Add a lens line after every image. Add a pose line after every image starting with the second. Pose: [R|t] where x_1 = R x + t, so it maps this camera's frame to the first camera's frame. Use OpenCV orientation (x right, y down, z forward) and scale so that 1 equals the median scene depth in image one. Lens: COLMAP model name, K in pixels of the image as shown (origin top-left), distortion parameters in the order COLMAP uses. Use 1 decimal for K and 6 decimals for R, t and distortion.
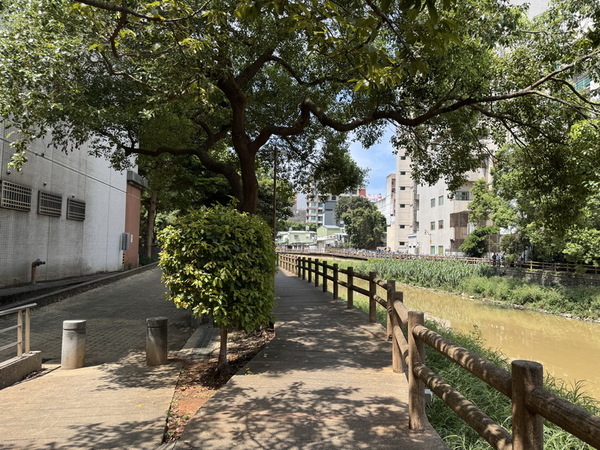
lens RADIAL K [[422.1, 0, 300.0], [0, 422.1, 225.3], [0, 0, 1]] dist [0.005098, -0.004500]
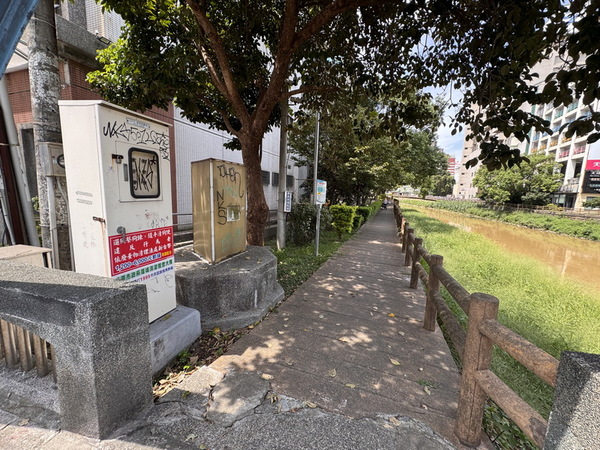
lens RADIAL K [[241.3, 0, 299.7], [0, 241.3, 225.2], [0, 0, 1]] dist [0.000083, 0.000000]
pose [[0.908714, 0.063226, -0.412603, 0.028349], [0.014632, 0.983030, 0.182861, -0.026625], [0.417163, -0.172205, 0.892368, -0.347638]]
